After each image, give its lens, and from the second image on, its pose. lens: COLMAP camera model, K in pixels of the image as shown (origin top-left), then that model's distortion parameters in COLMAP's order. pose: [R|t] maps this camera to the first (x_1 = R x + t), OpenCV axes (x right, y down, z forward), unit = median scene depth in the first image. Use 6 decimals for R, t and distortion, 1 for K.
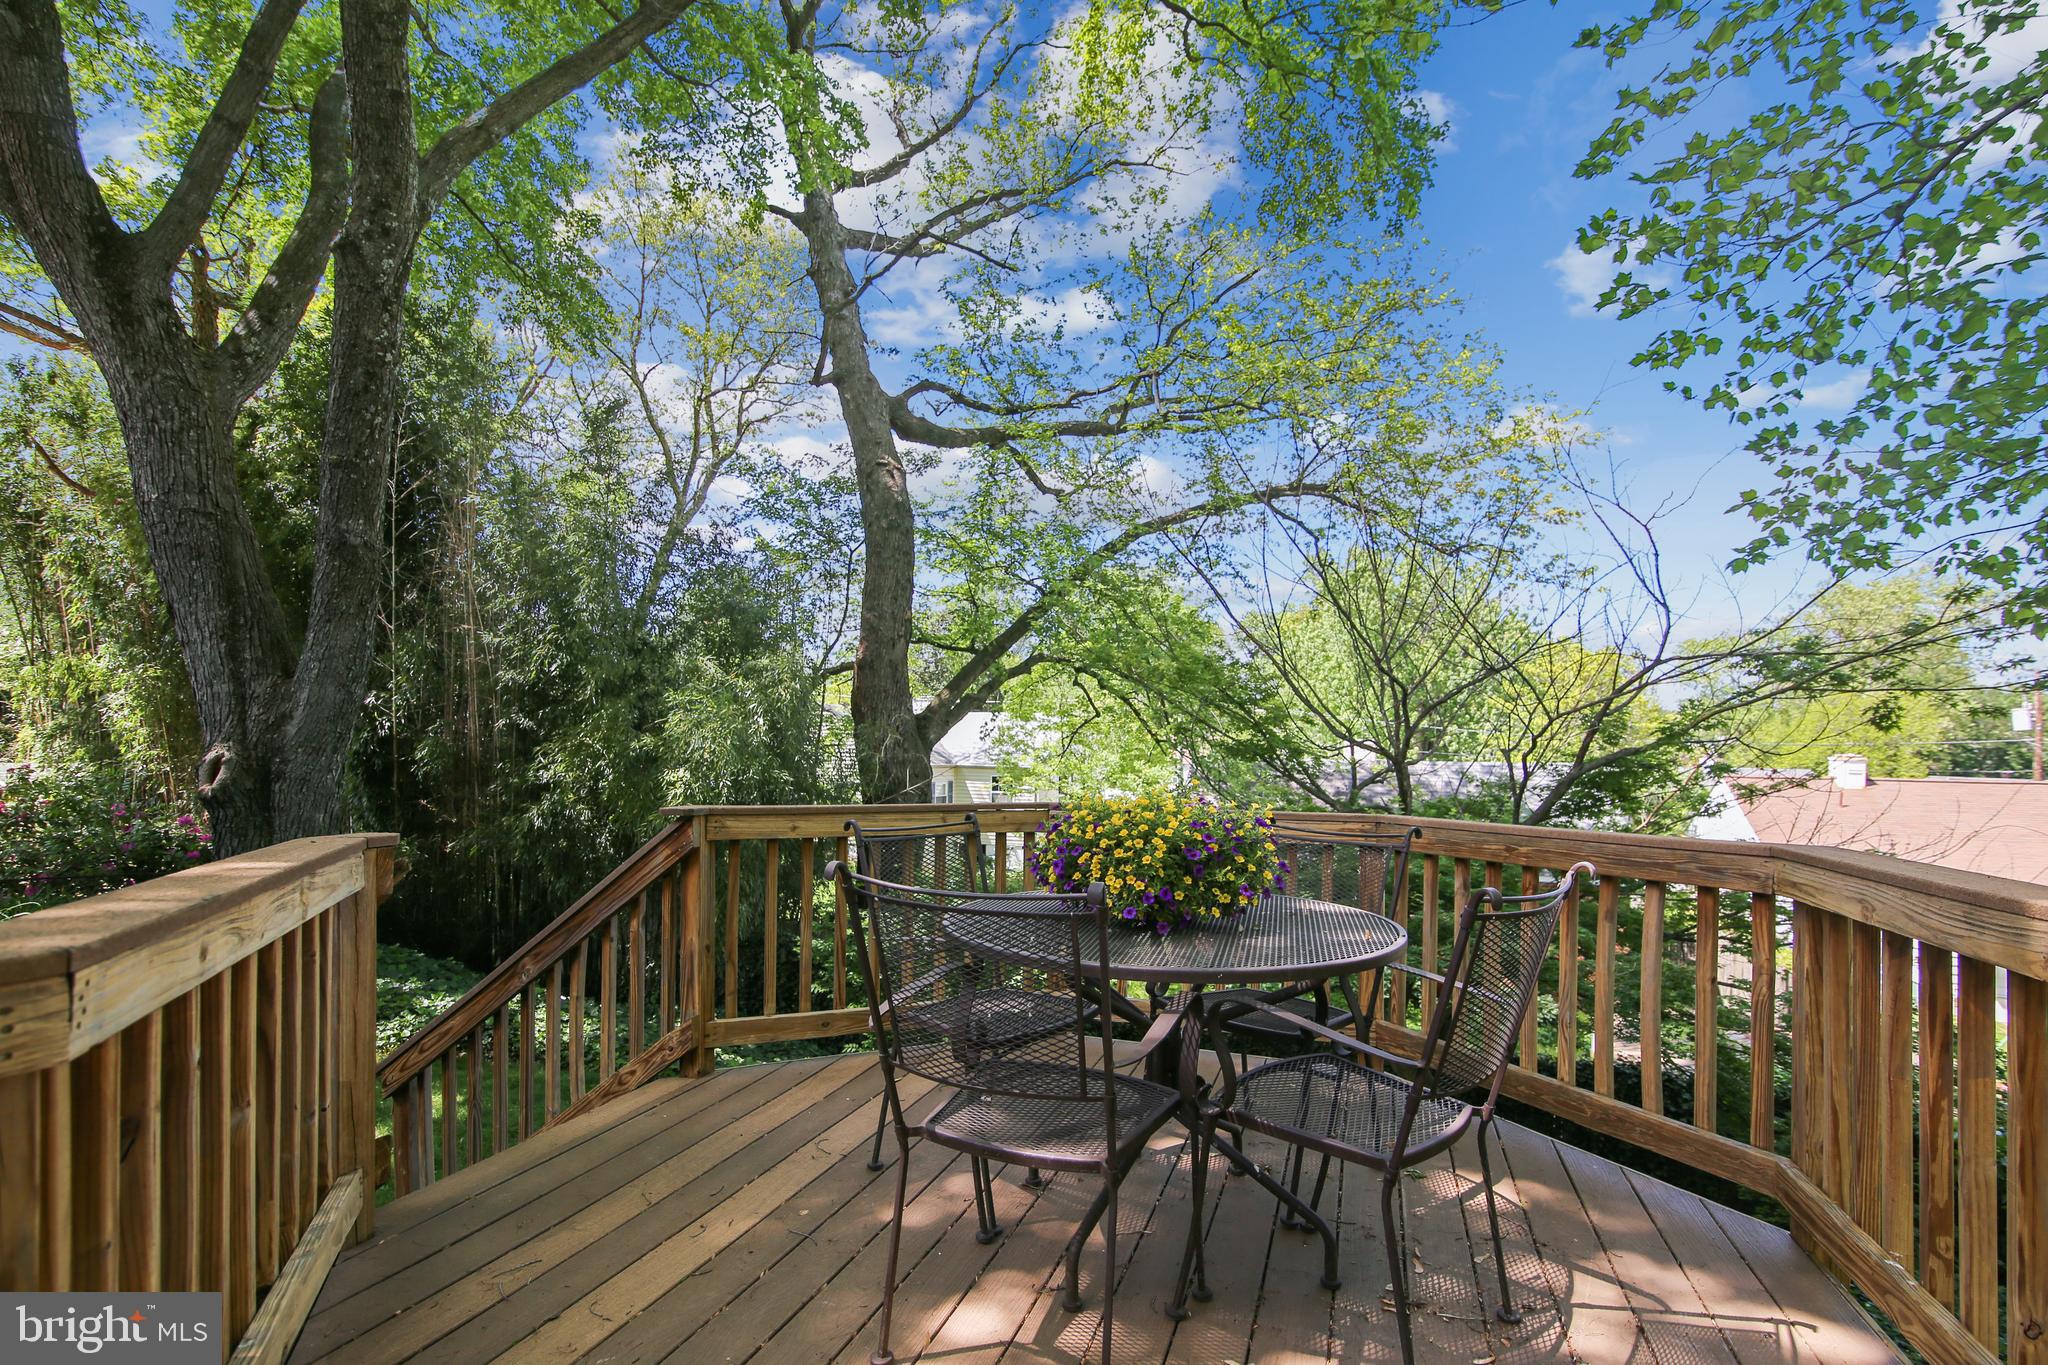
lens RADIAL K [[948.9, 0, 1040.1], [0, 948.9, 747.0], [0, 0, 1]] dist [-0.002214, -0.000679]
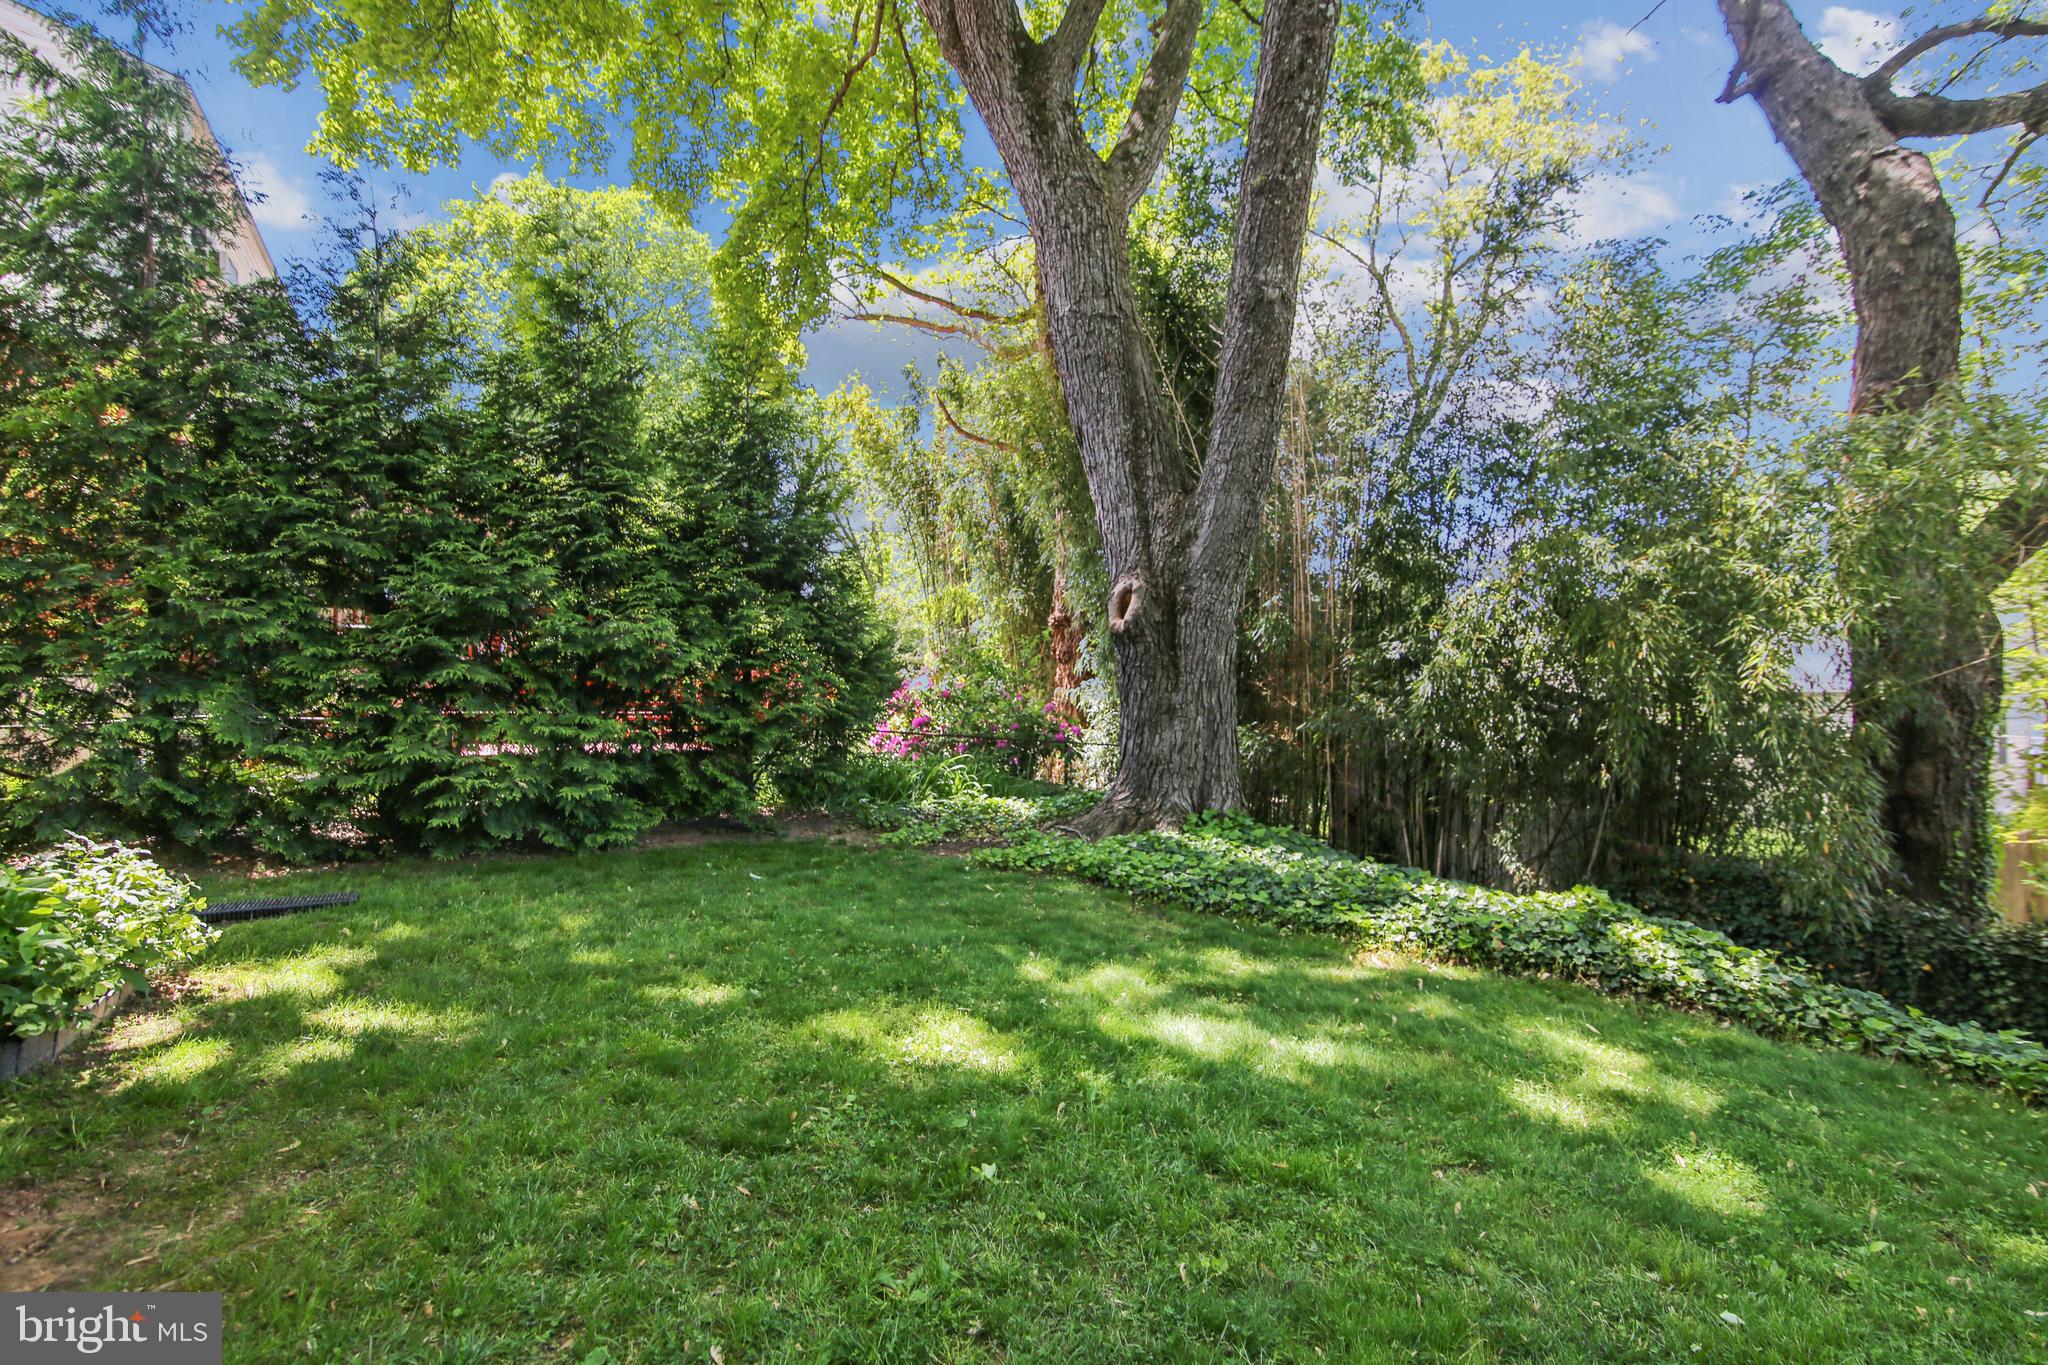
lens RADIAL K [[925.1, 0, 1029.4], [0, 925.1, 682.3], [0, 0, 1]] dist [0.002083, -0.000043]
pose [[0.773755, -0.026585, -0.632926, -0.209367], [0.007709, 0.999440, -0.032556, 0.065147], [0.633437, 0.020311, 0.773527, 0.149563]]
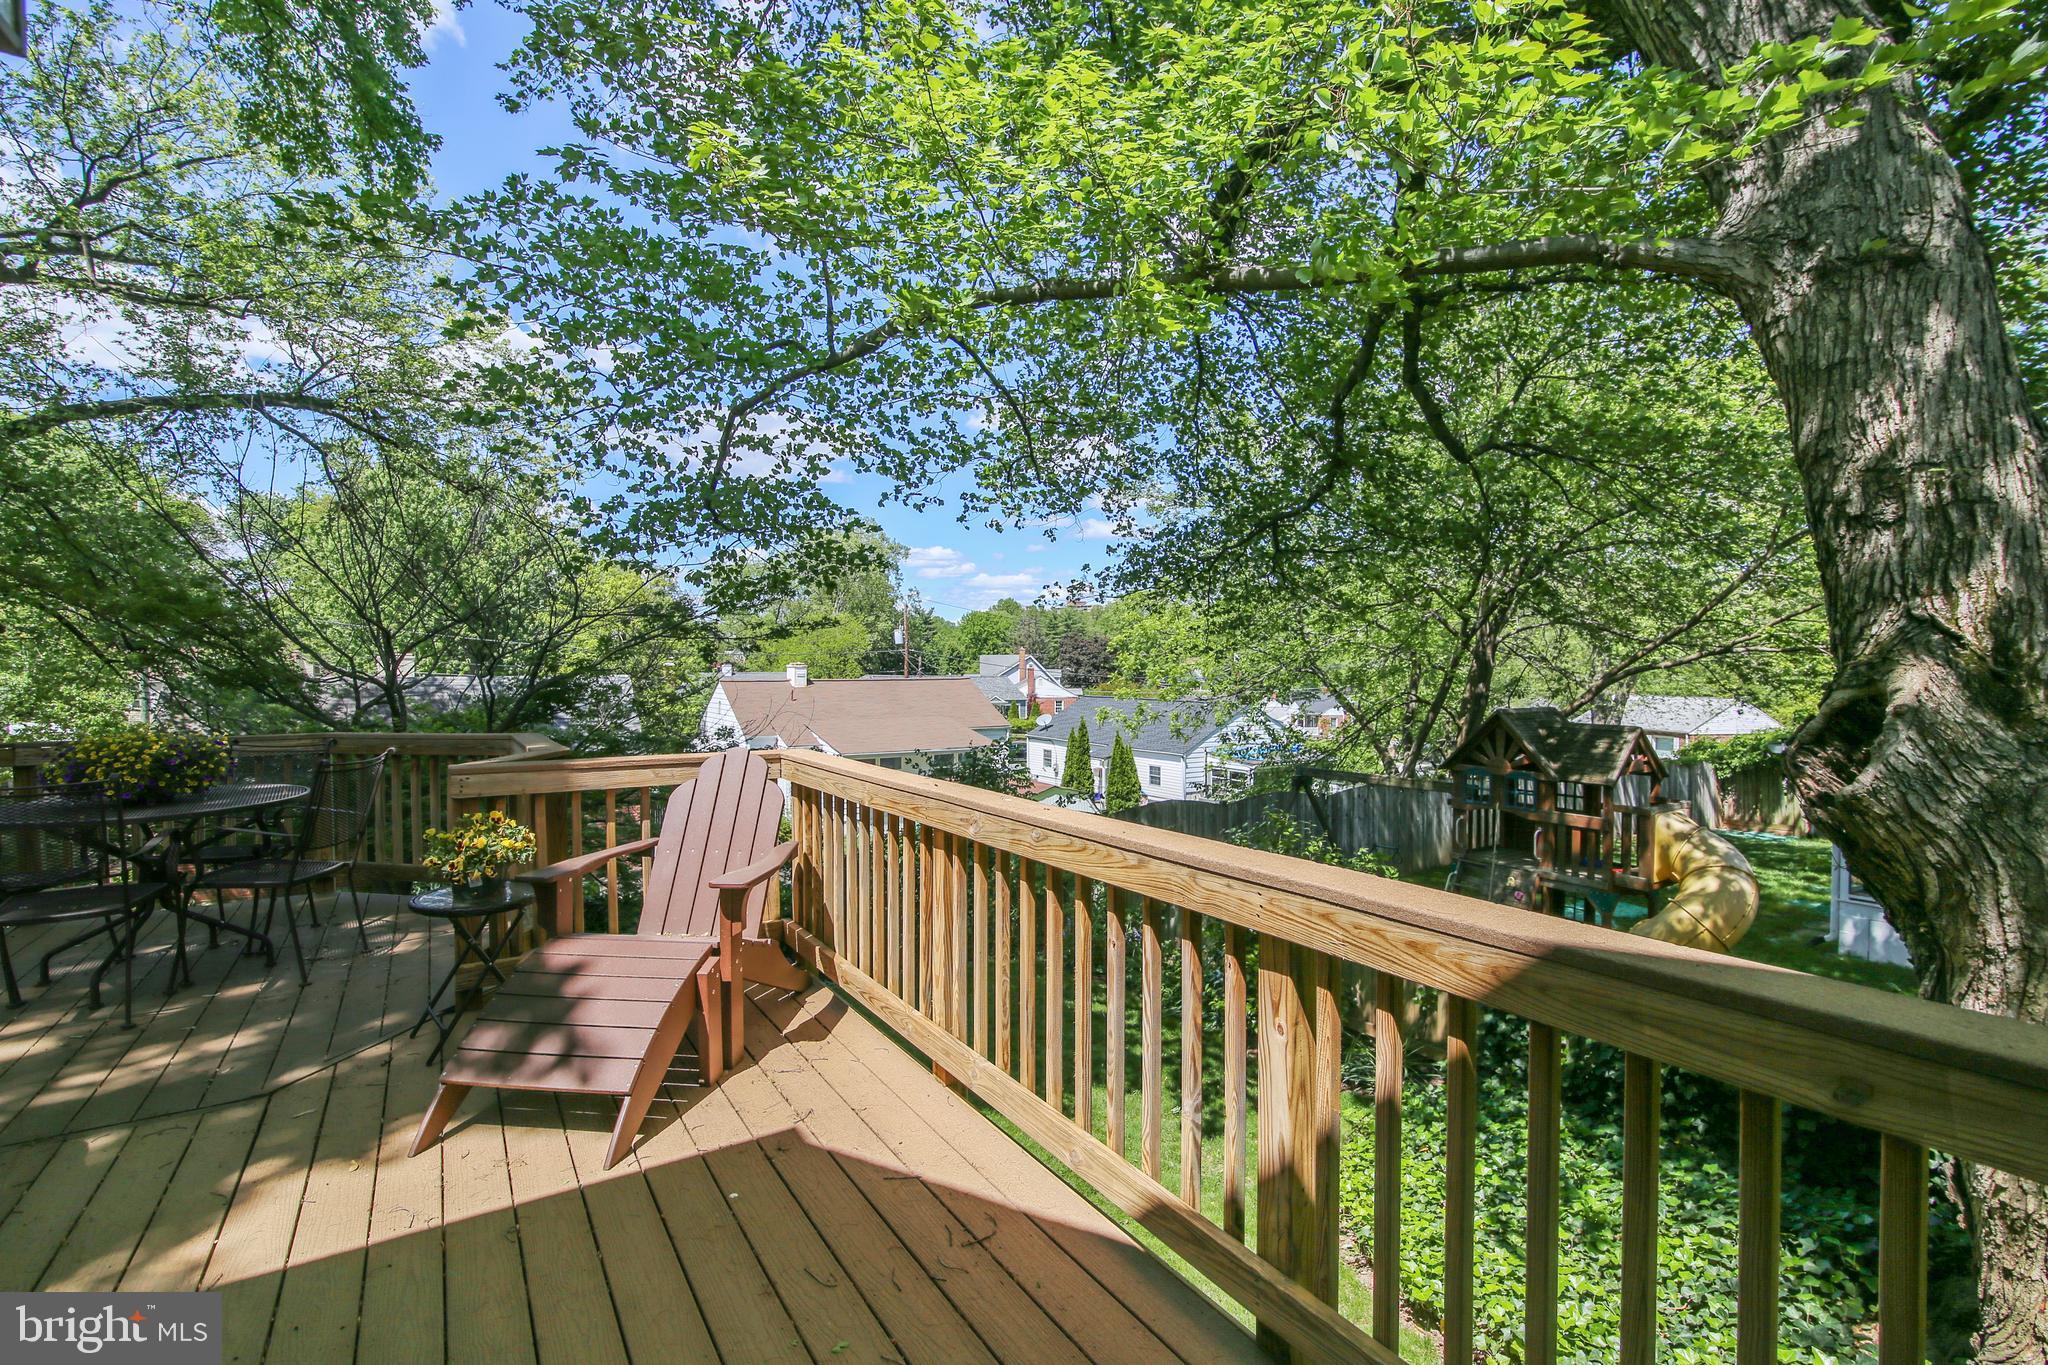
lens RADIAL K [[925.1, 0, 1029.4], [0, 925.1, 682.3], [0, 0, 1]] dist [0.002083, -0.000043]
pose [[0.611357, -0.029801, 0.790794, -0.030216], [0.005948, 0.999436, 0.033065, -0.011867], [-0.791333, -0.015511, 0.611189, -0.182445]]
